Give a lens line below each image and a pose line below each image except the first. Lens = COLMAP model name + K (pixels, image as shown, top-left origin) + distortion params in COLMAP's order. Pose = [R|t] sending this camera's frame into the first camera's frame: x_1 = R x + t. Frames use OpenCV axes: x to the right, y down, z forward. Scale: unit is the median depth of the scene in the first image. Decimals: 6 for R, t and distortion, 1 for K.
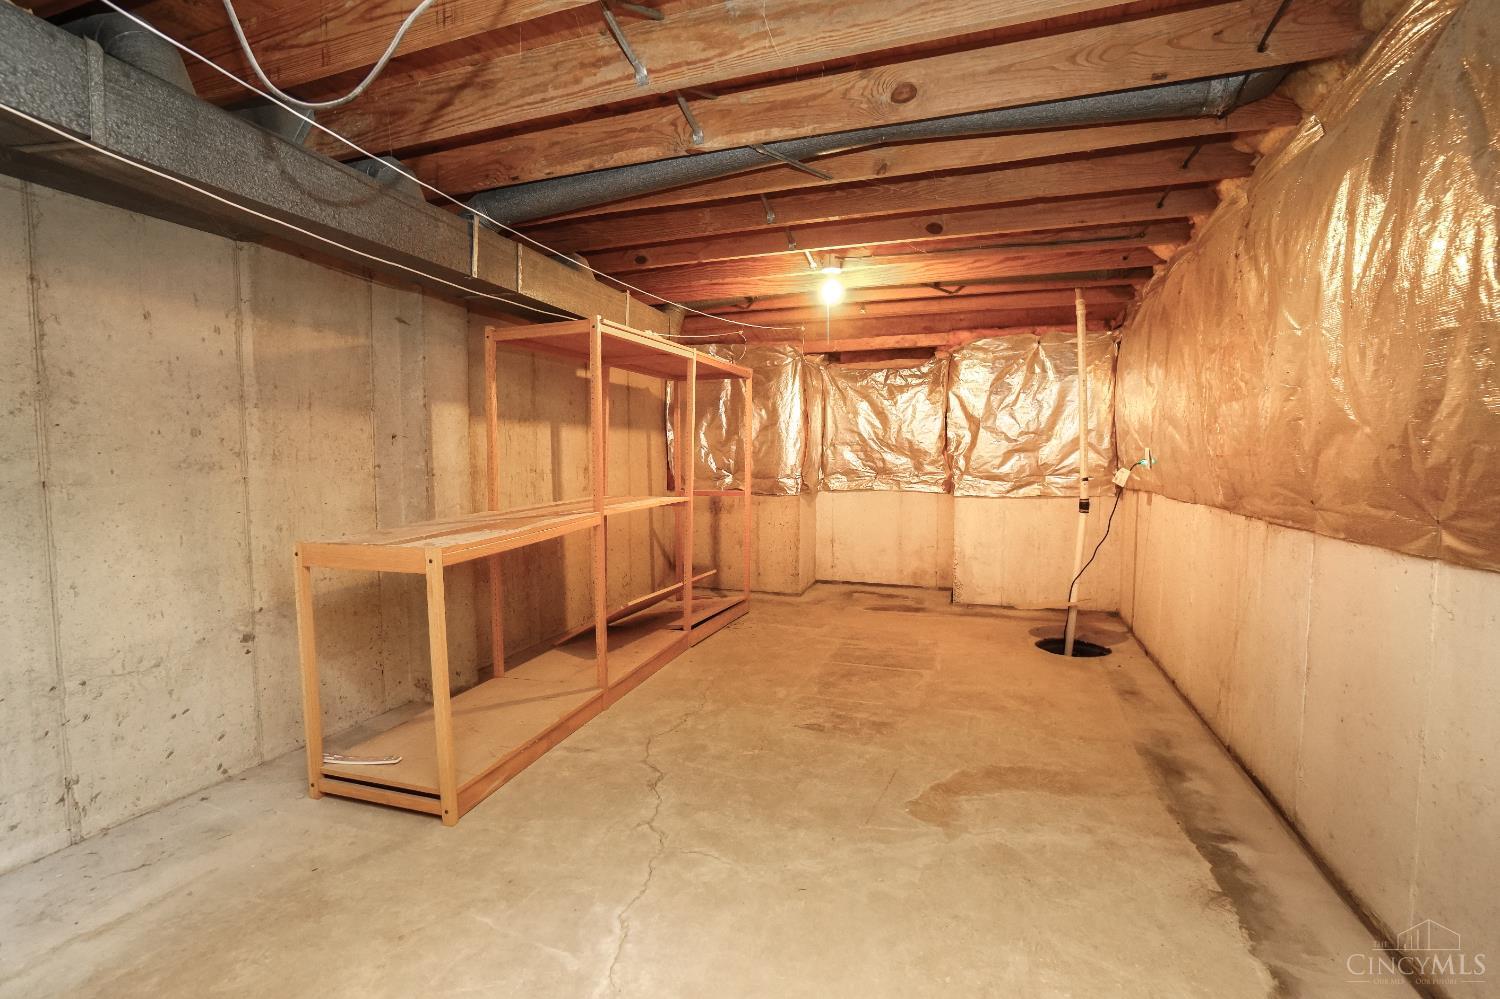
lens RADIAL K [[675.1, 0, 750.0], [0, 675.1, 499.5], [0, 0, 1]] dist [-0.000025, -0.000012]
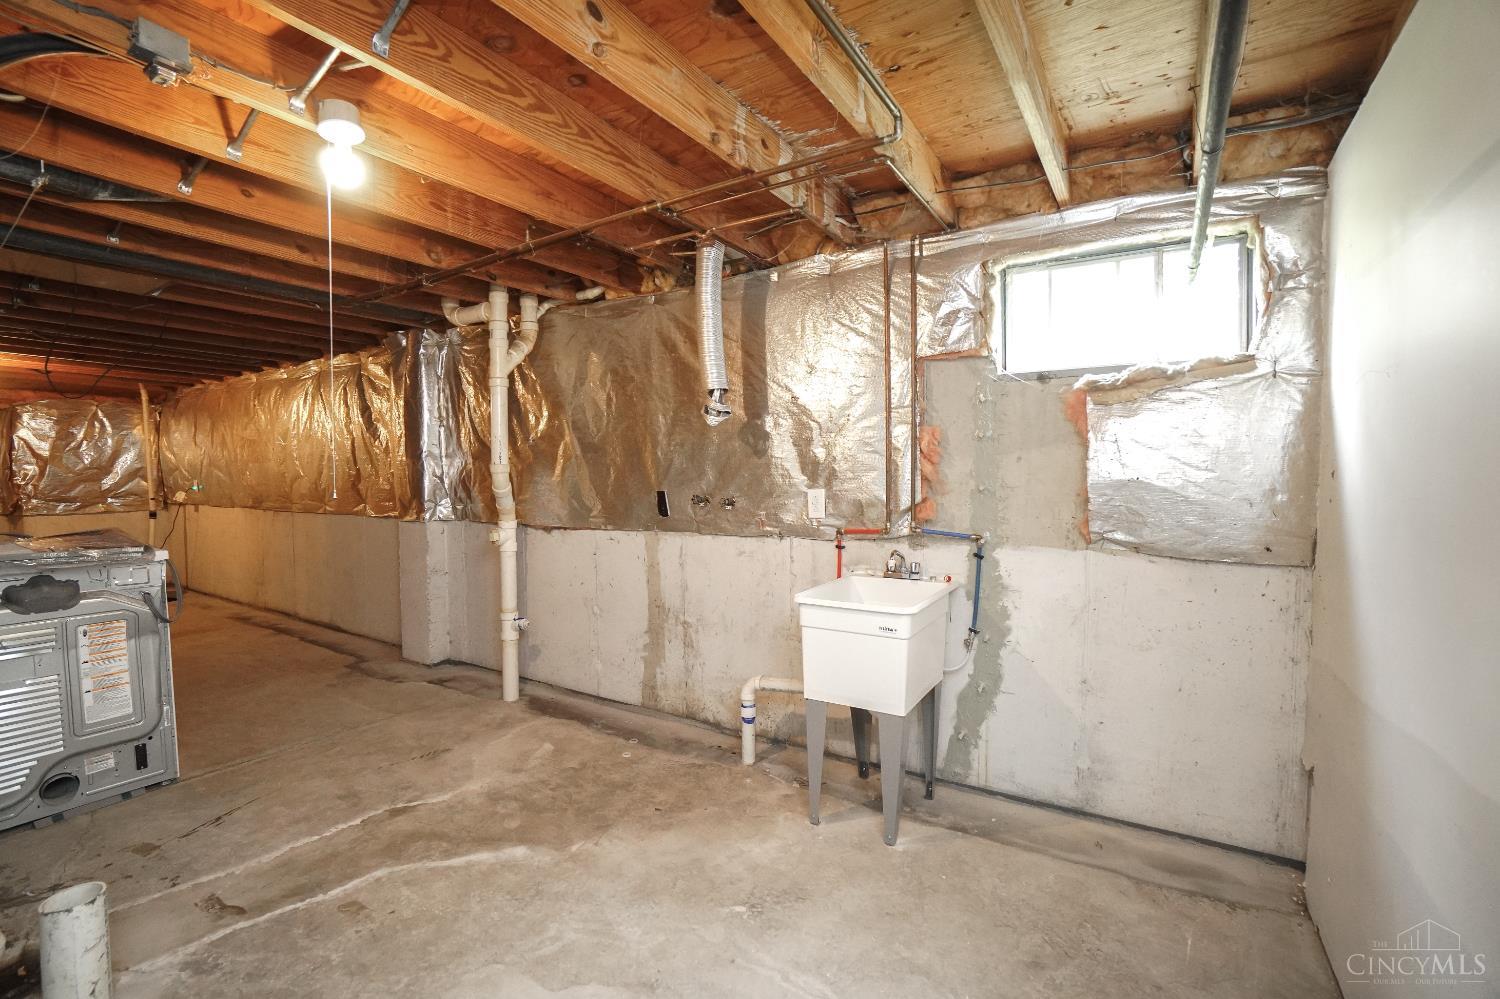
lens RADIAL K [[675.1, 0, 750.0], [0, 675.1, 499.5], [0, 0, 1]] dist [-0.000025, -0.000012]
pose [[0.232938, -0.030462, 0.972014, -0.760818], [0.060980, 0.998000, 0.016663, 0.033711], [-0.970578, 0.055392, 0.234329, -0.795334]]
